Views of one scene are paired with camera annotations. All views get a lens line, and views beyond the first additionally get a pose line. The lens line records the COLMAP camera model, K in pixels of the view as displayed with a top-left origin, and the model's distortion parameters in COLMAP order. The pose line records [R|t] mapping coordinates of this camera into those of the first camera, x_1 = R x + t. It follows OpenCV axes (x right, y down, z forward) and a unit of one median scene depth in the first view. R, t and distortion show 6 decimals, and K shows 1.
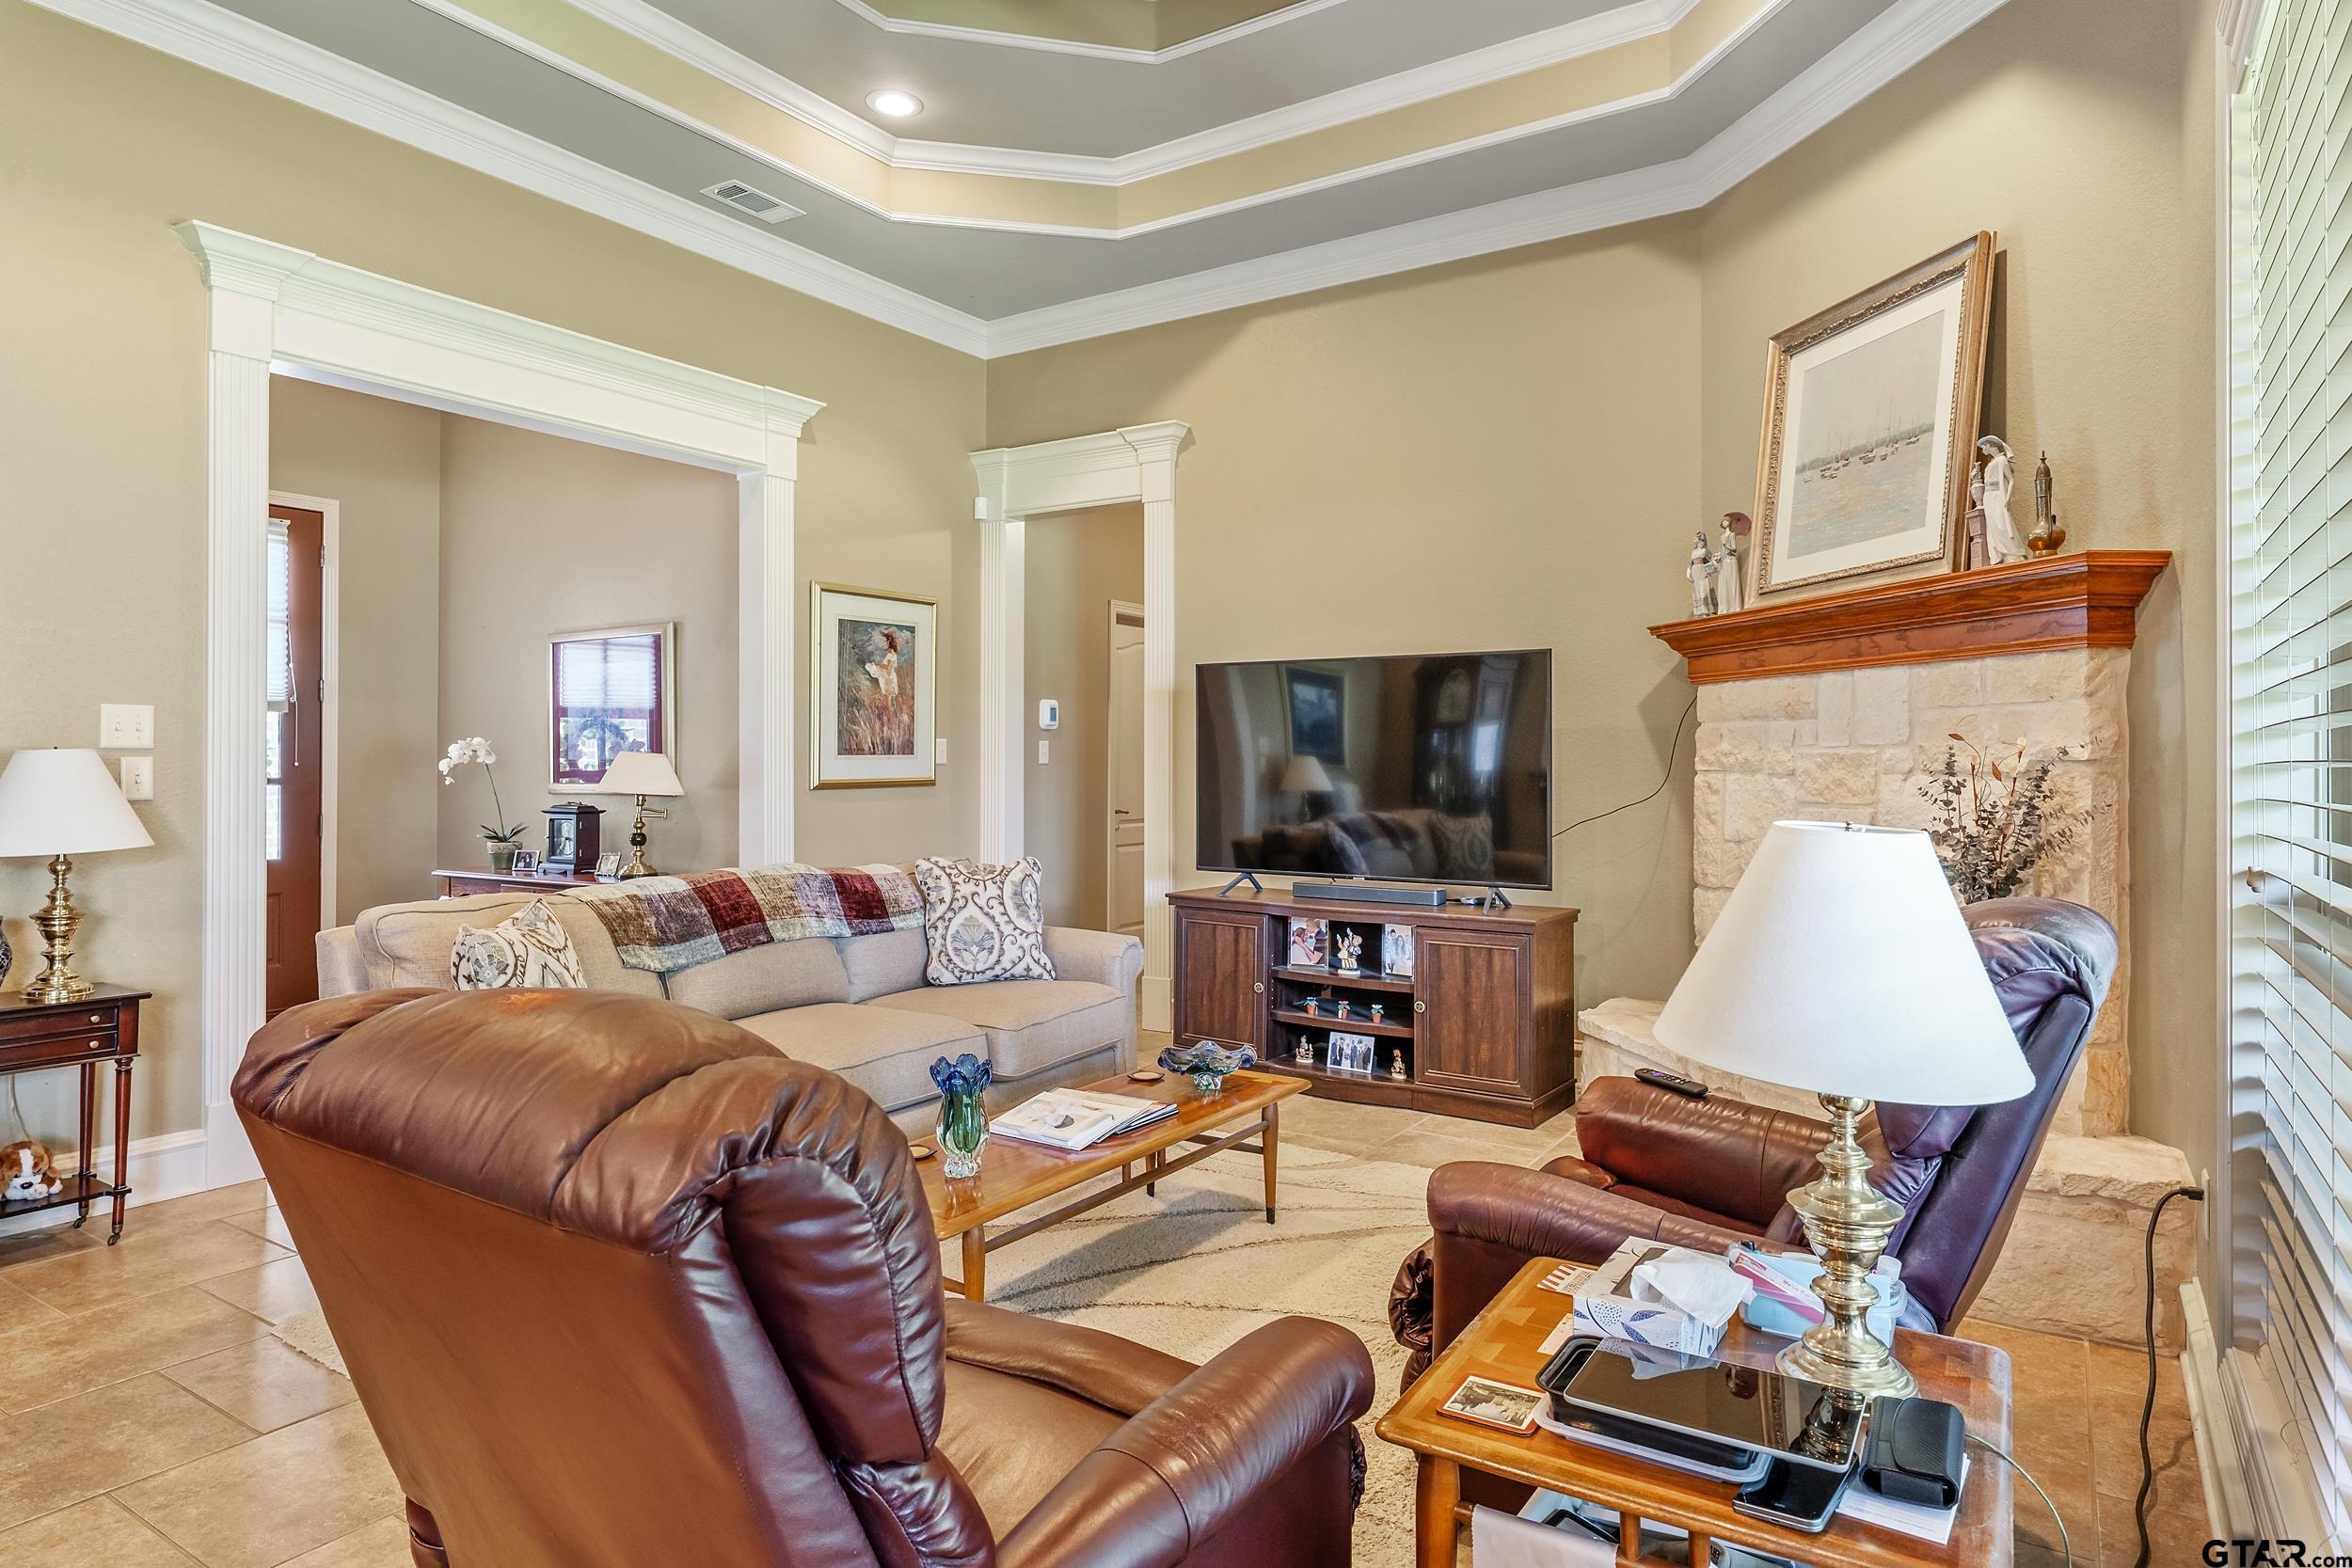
lens RADIAL K [[1333.1, 0, 1193.1], [0, 1333.1, 754.0], [0, 0, 1]] dist [0.000049, 0.000870]
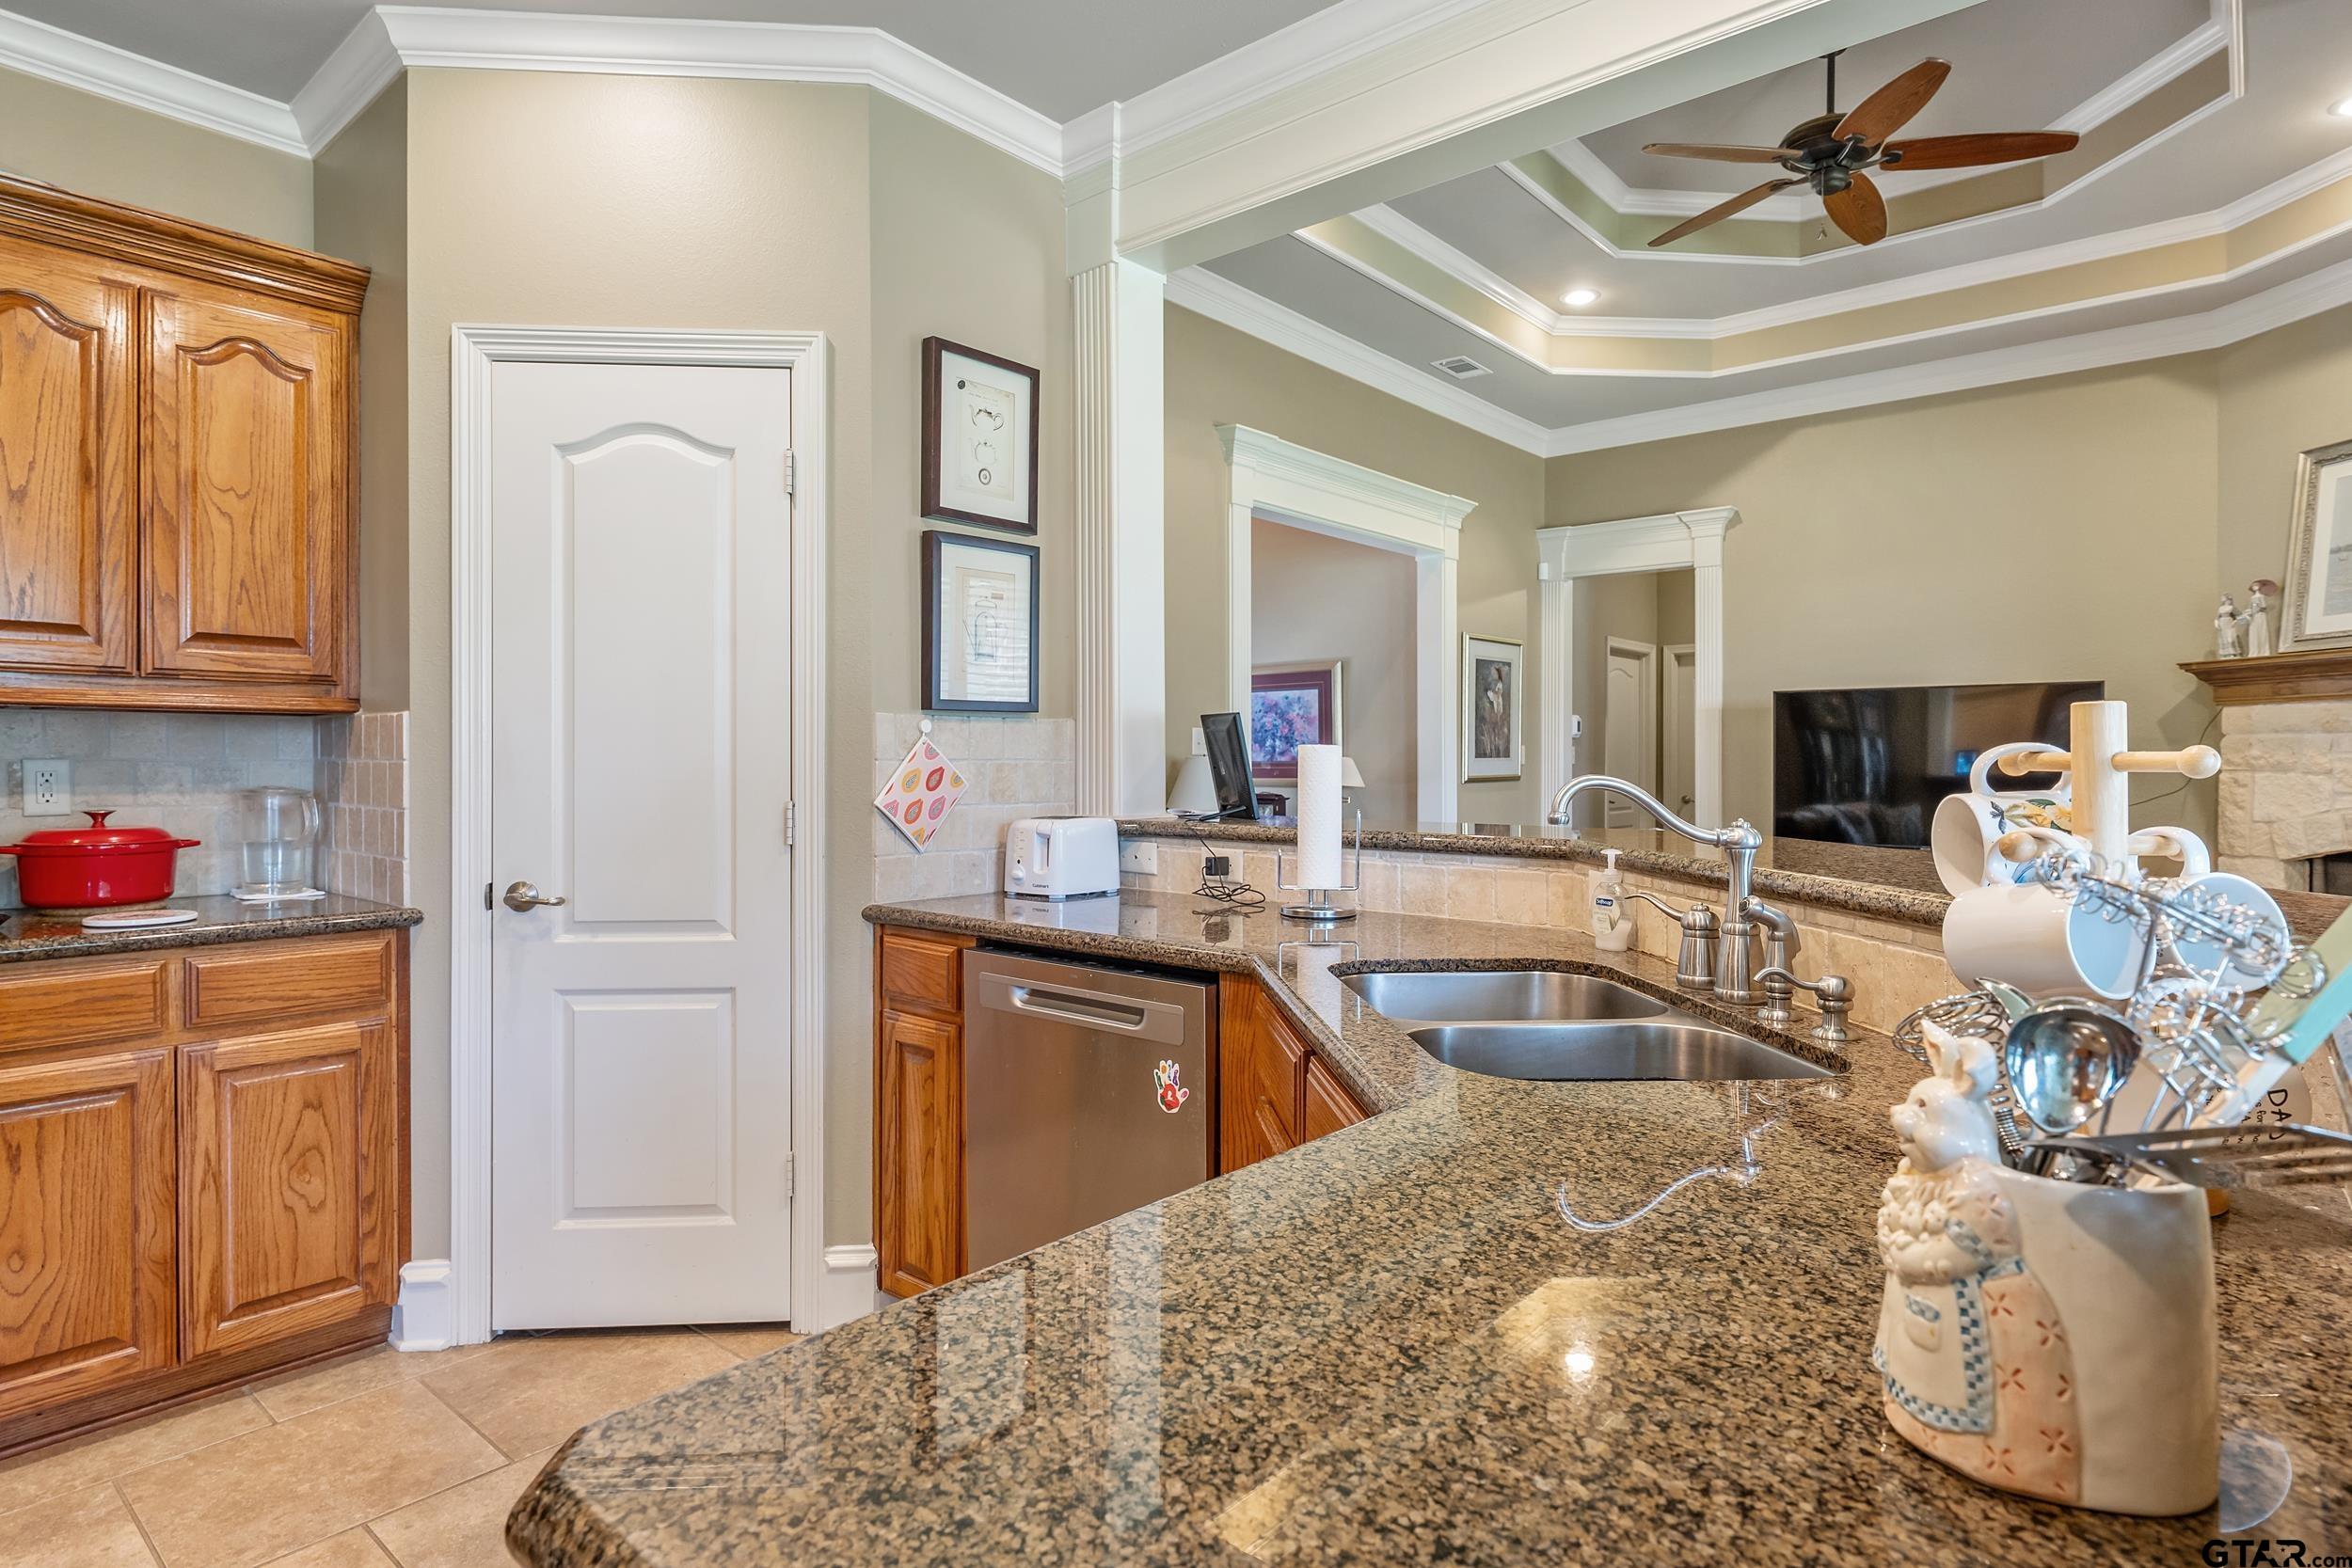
lens RADIAL K [[1244.4, 0, 1171.8], [0, 1244.4, 766.2], [0, 0, 1]] dist [-0.002701, -0.001225]
pose [[0.989992, 0.000379, -0.141126, -0.499928], [0.000977, 0.999954, 0.009543, -0.004475], [0.141123, -0.009585, 0.989946, -0.396218]]
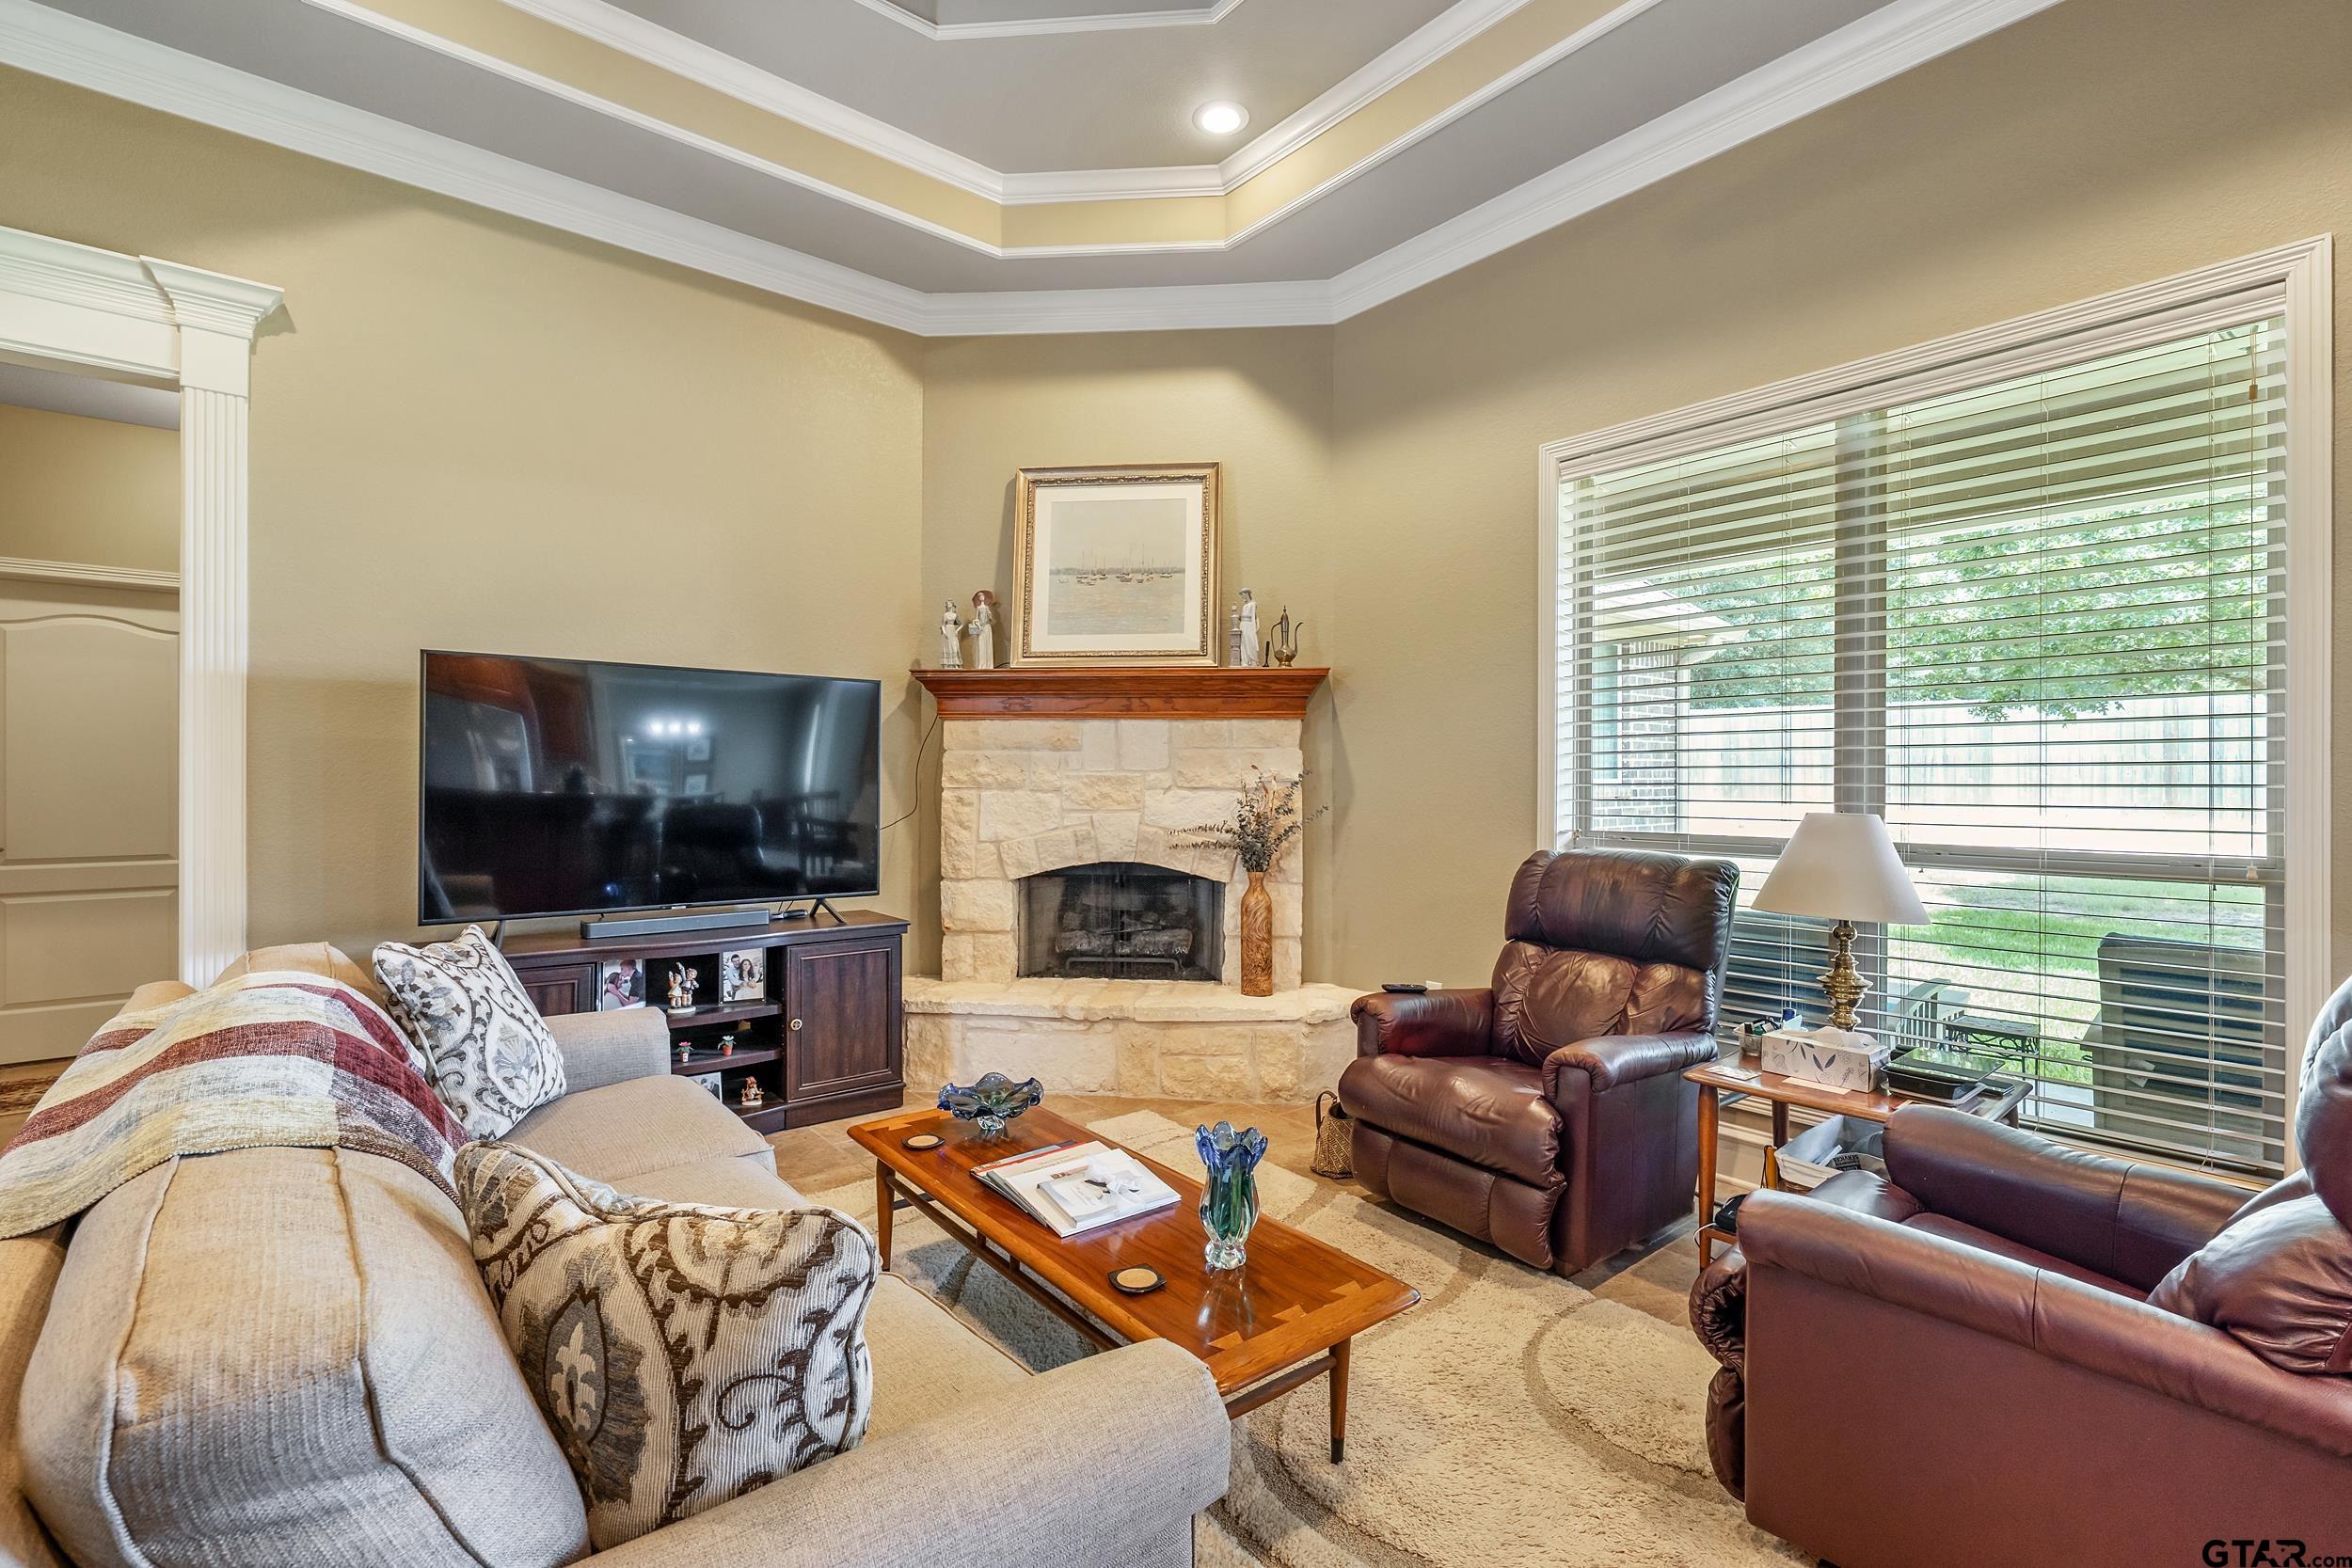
lens RADIAL K [[1040.9, 0, 1162.8], [0, 1040.9, 782.9], [0, 0, 1]] dist [-0.005684, 0.003162]
pose [[0.303116, -0.001566, 0.952952, -0.499719], [-0.007894, 0.999960, 0.004154, 0.002021], [-0.952921, -0.008782, 0.303092, 0.508066]]
